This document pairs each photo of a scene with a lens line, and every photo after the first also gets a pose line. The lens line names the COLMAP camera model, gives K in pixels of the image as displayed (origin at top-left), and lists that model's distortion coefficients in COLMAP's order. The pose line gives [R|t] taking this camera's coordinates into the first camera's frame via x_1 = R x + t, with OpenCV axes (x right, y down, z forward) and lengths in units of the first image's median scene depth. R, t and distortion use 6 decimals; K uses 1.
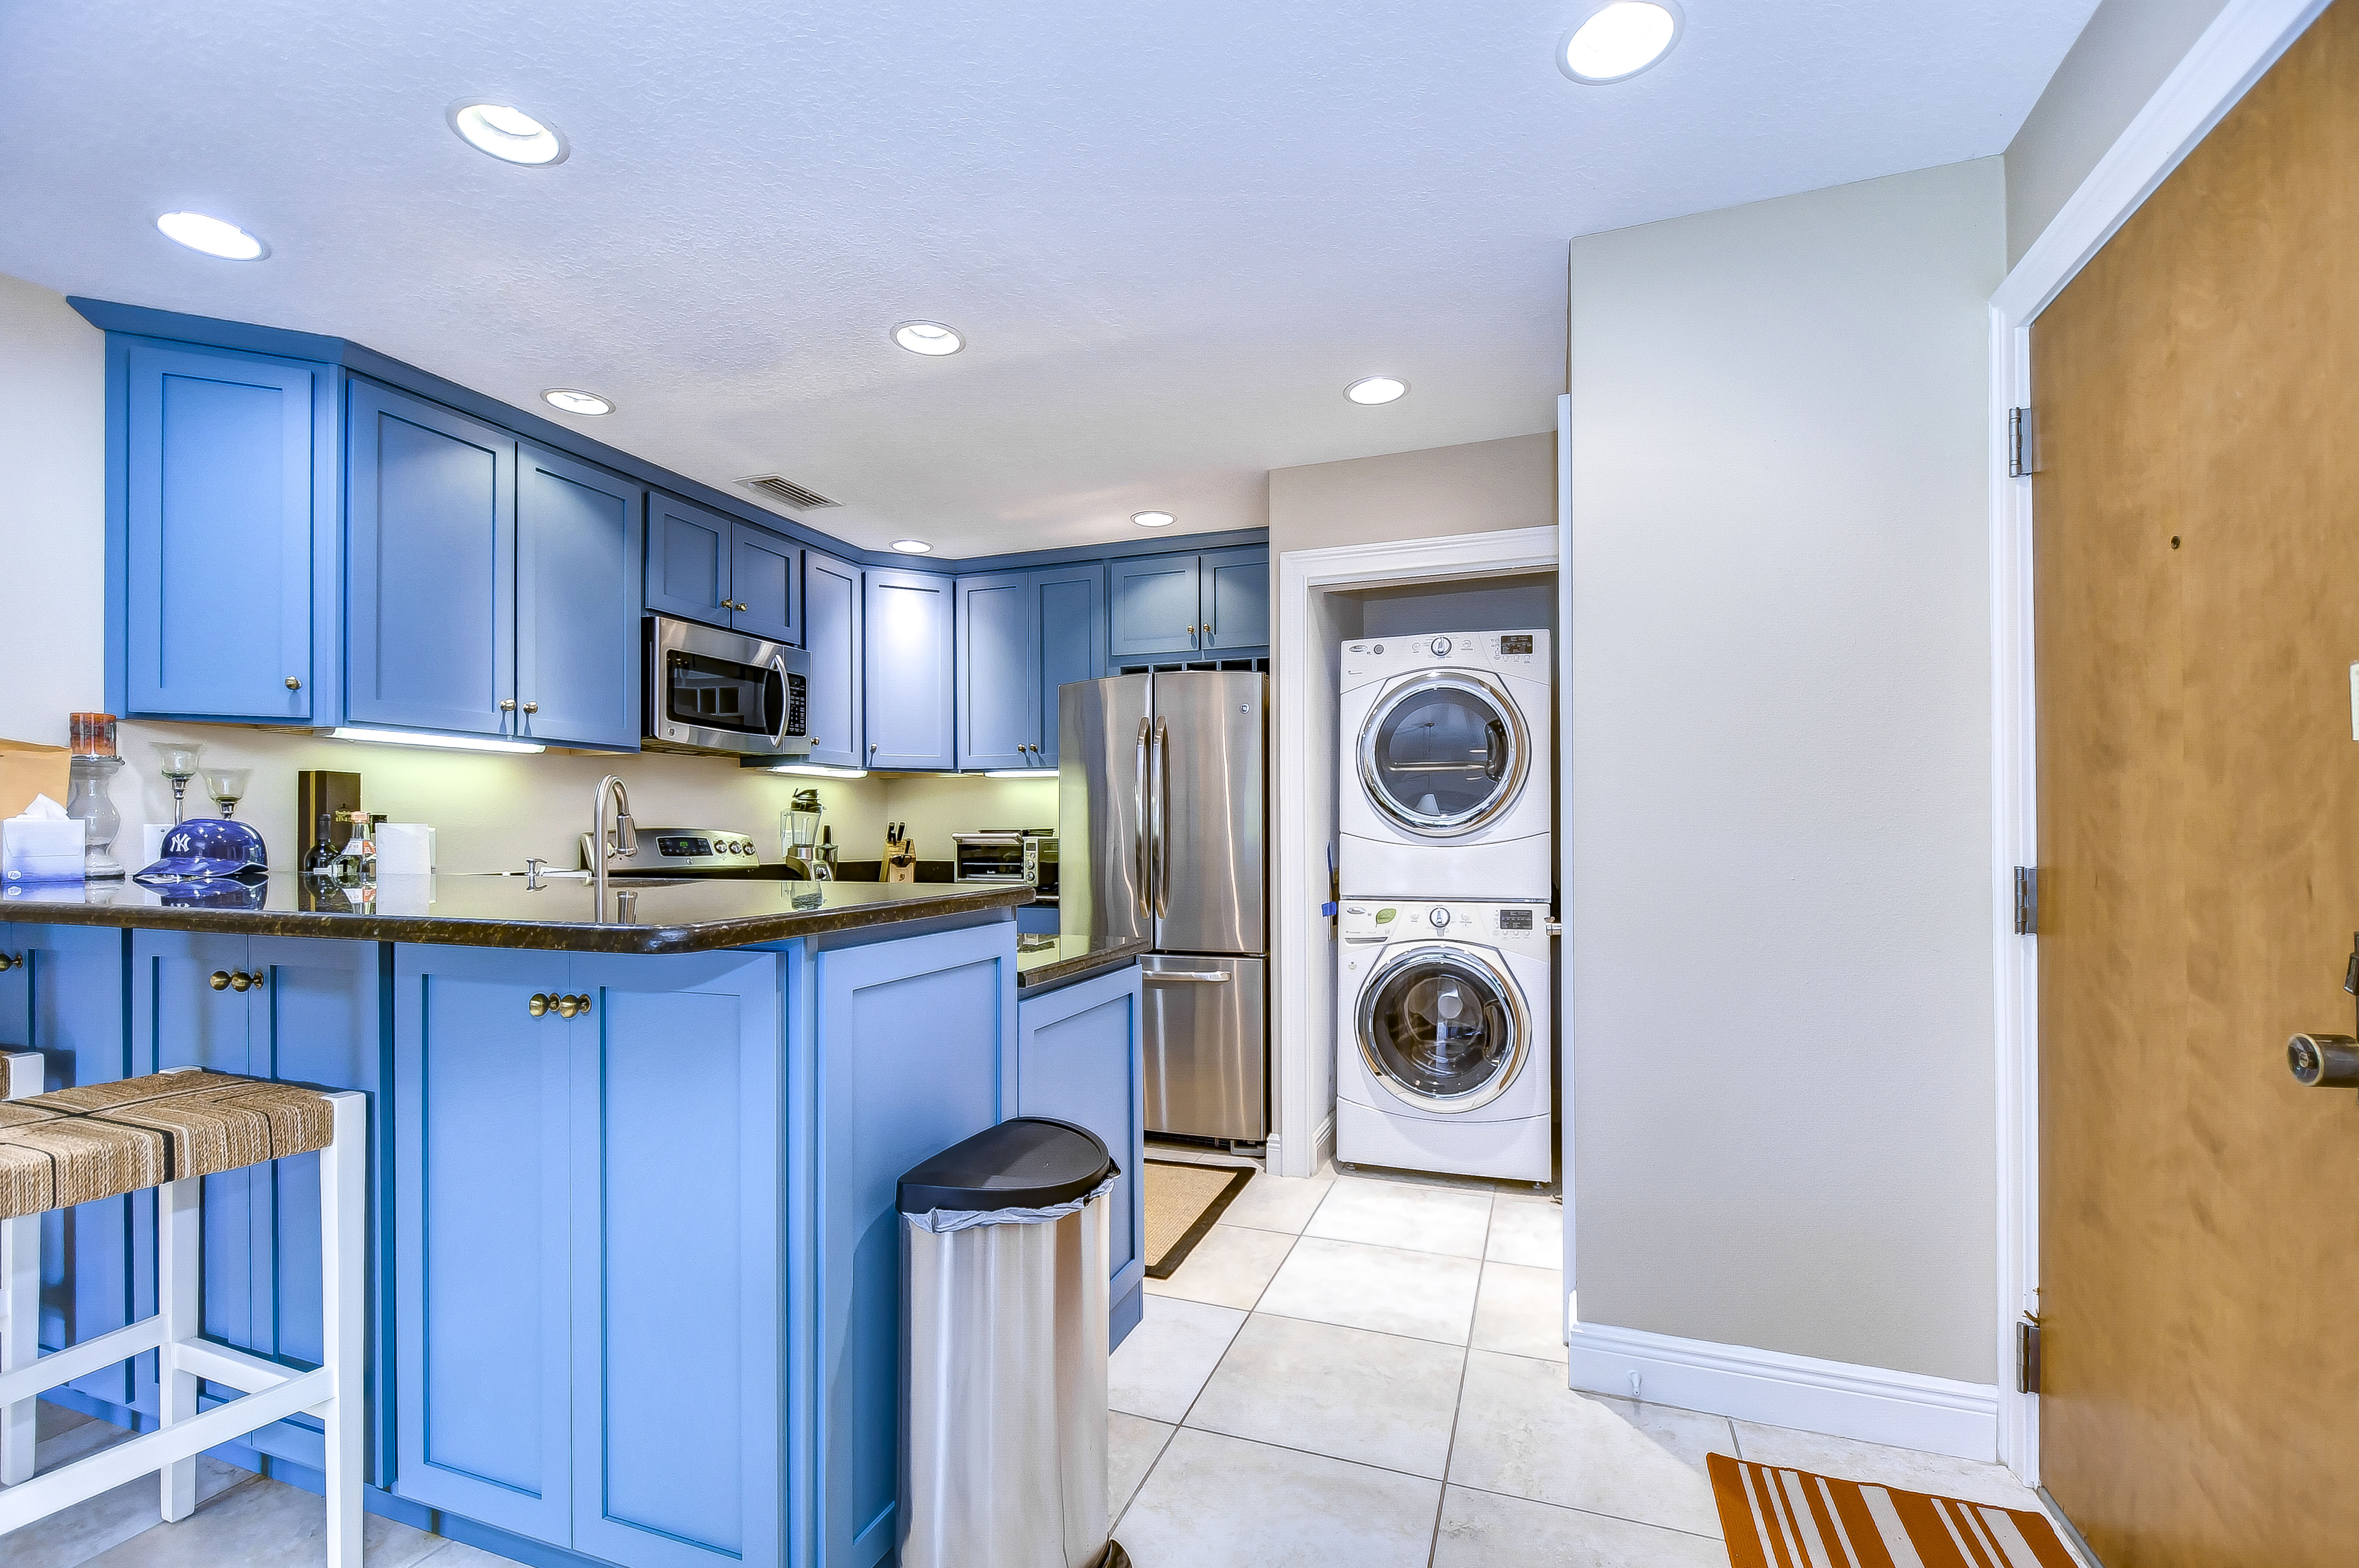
lens RADIAL K [[1032.9, 0, 1126.1], [0, 1032.9, 834.8], [0, 0, 1]] dist [0.012225, -0.006133]
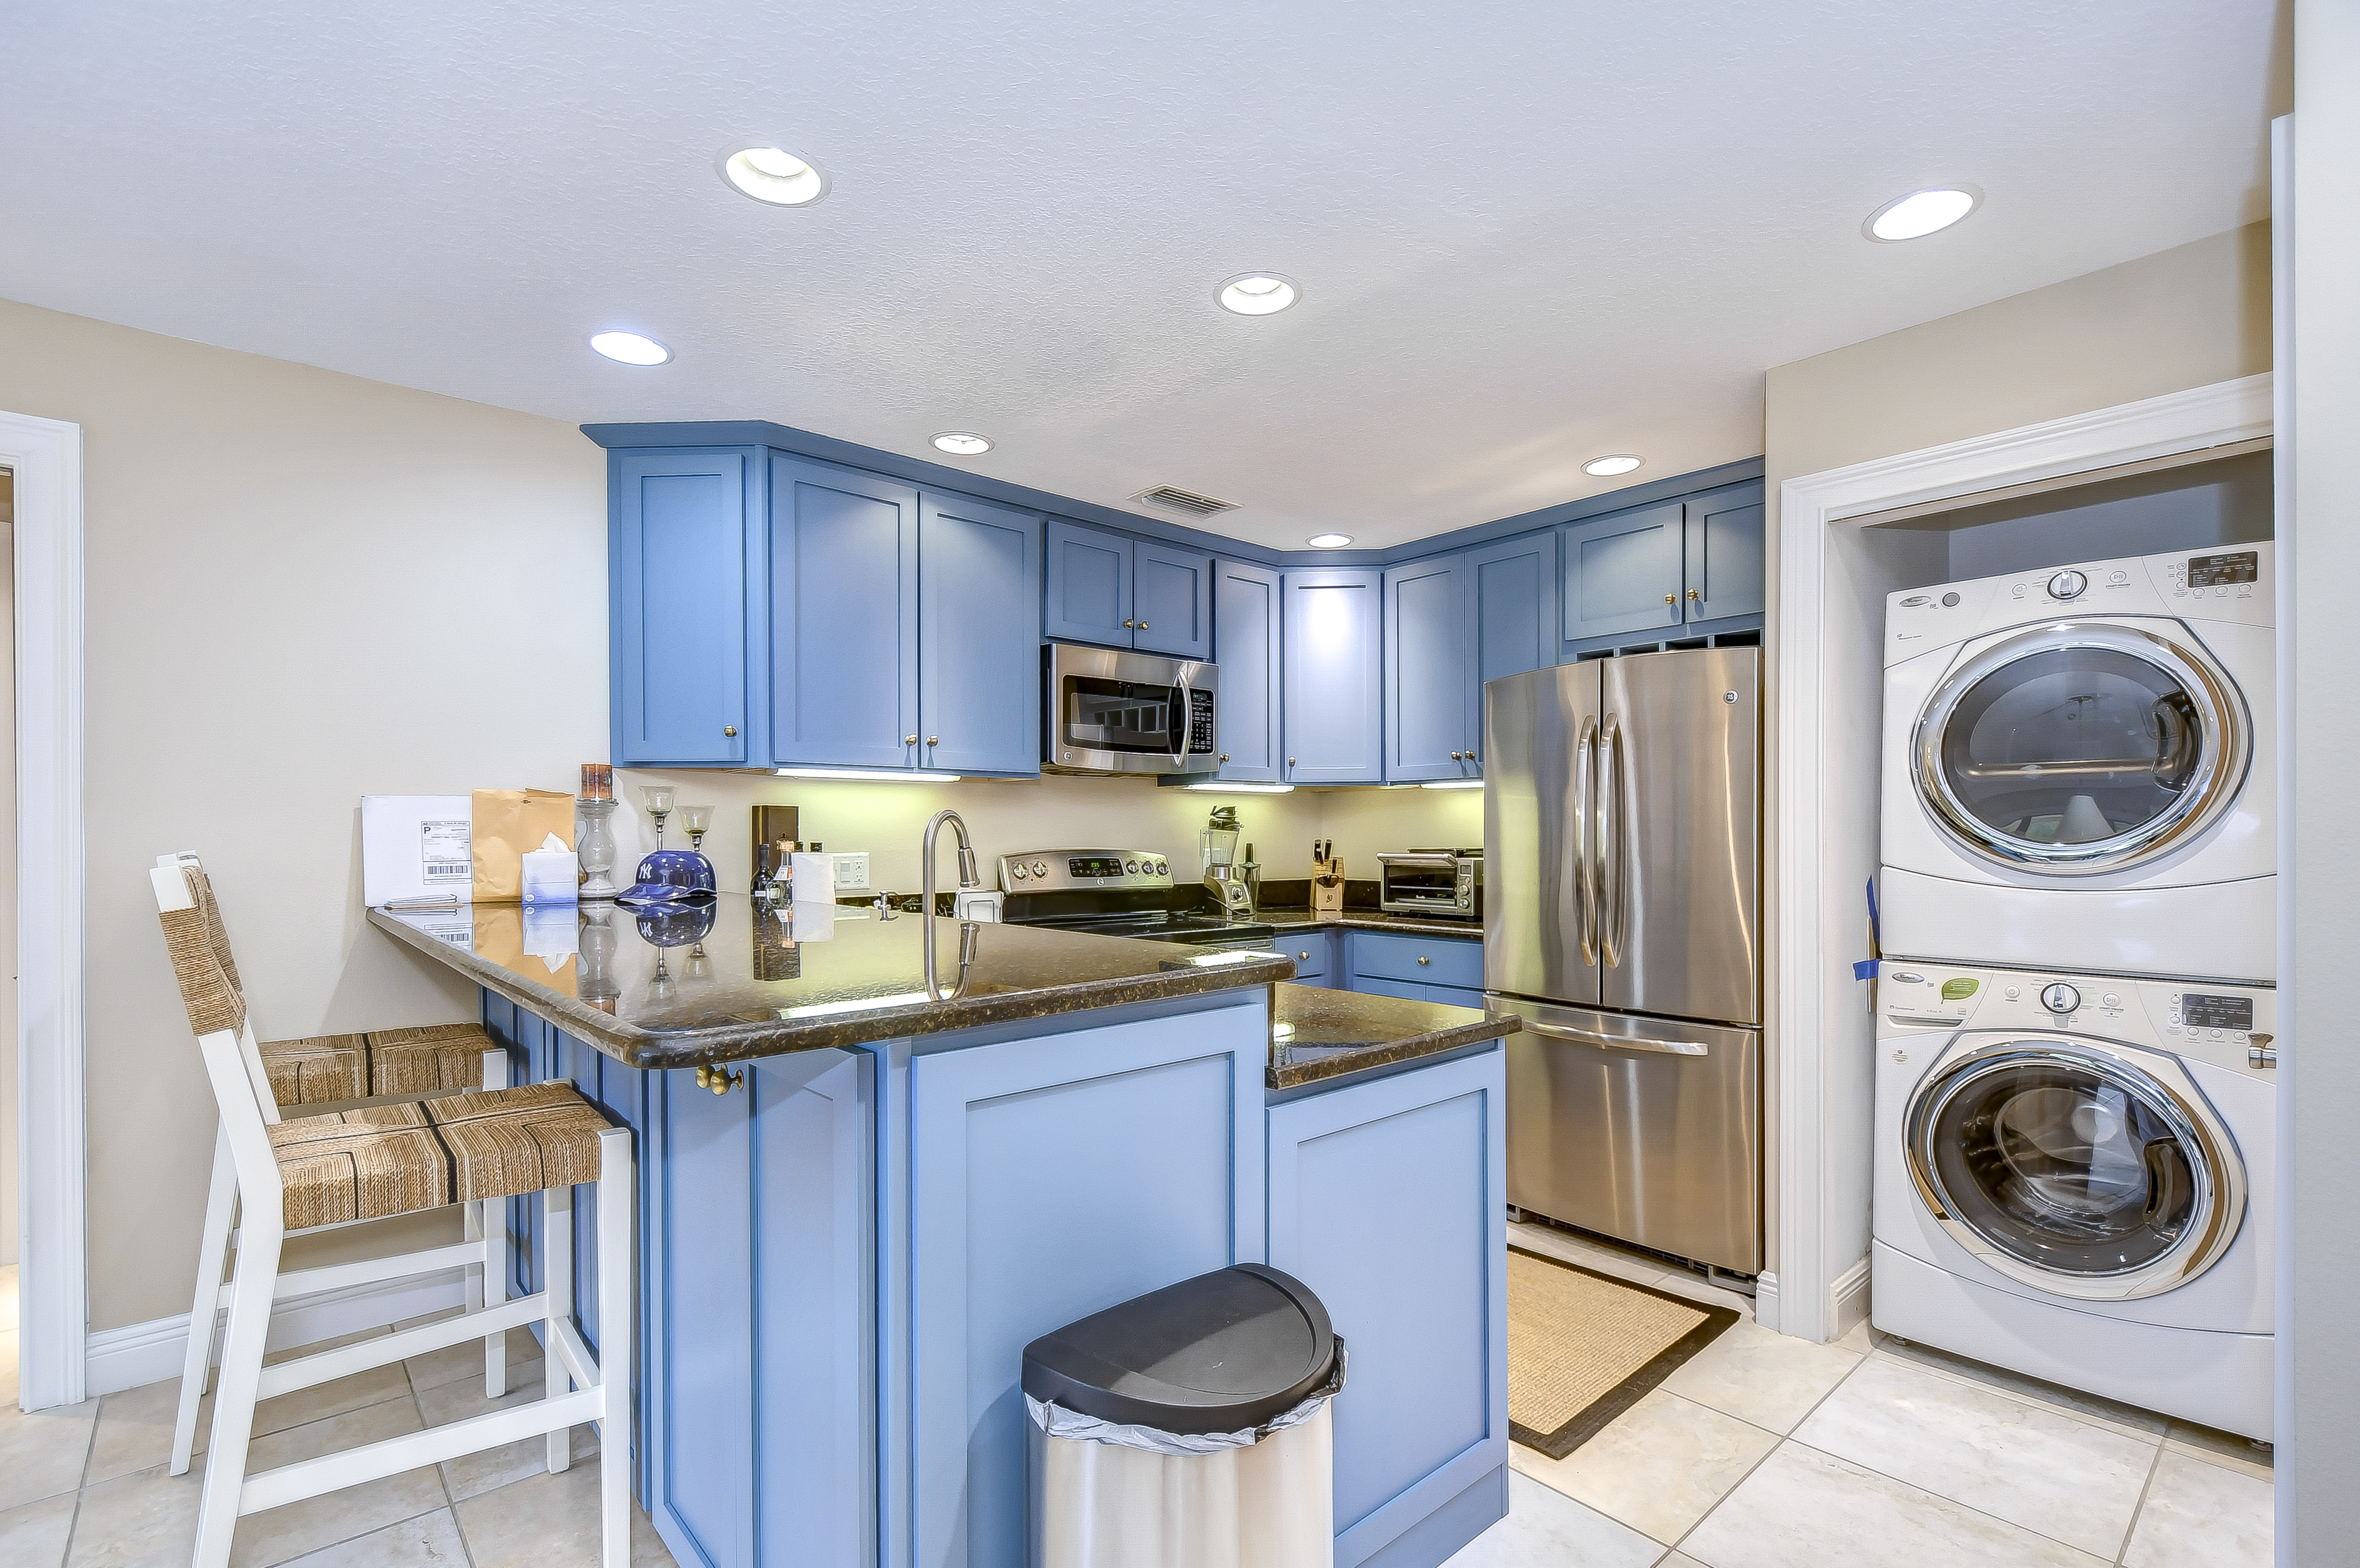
lens RADIAL K [[1033.2, 0, 1136.4], [0, 1033.2, 843.2], [0, 0, 1]] dist [0.012225, -0.006133]
pose [[0.884501, 0.005354, -0.466508, 0.092539], [-0.001636, 0.999964, 0.008375, -0.023701], [0.466535, -0.006645, 0.884478, 0.143133]]
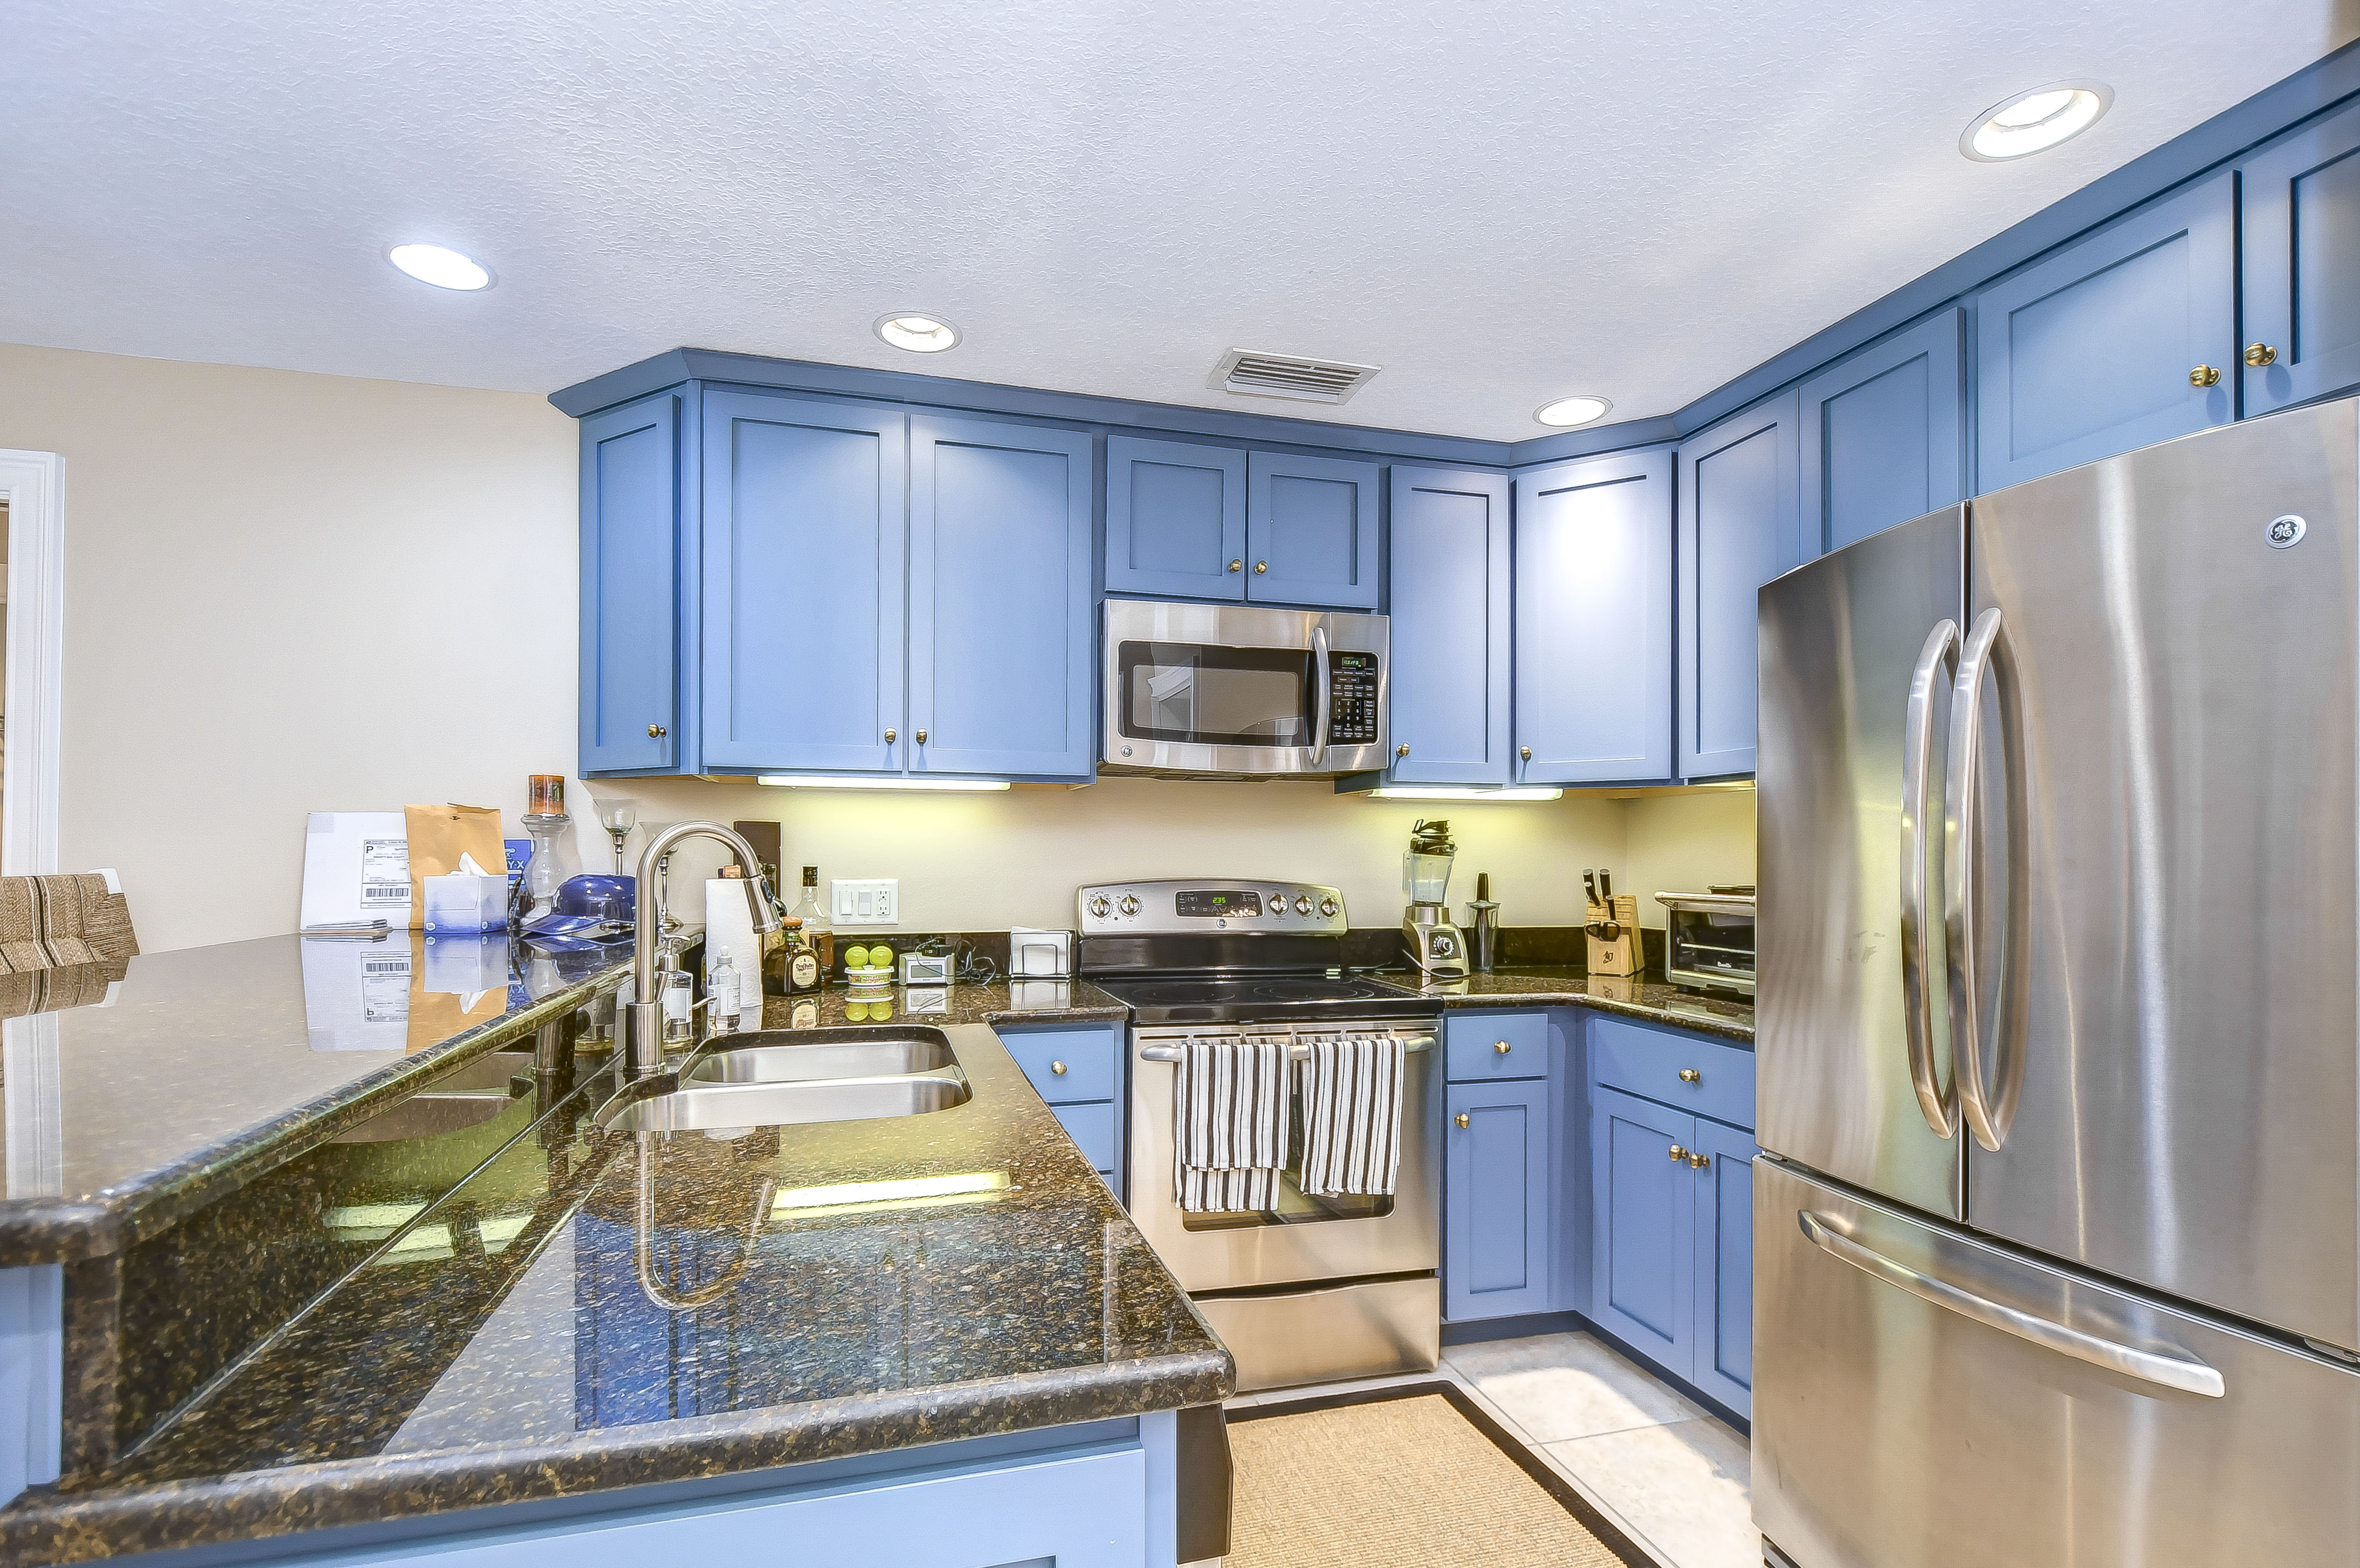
lens RADIAL K [[1033.1, 0, 1173.2], [0, 1033.1, 862.0], [0, 0, 1]] dist [0.012225, -0.006133]
pose [[0.616186, 0.010621, -0.787529, 0.167394], [-0.008187, 0.999941, 0.007080, -0.027020], [0.787558, 0.002085, 0.616237, 0.590615]]
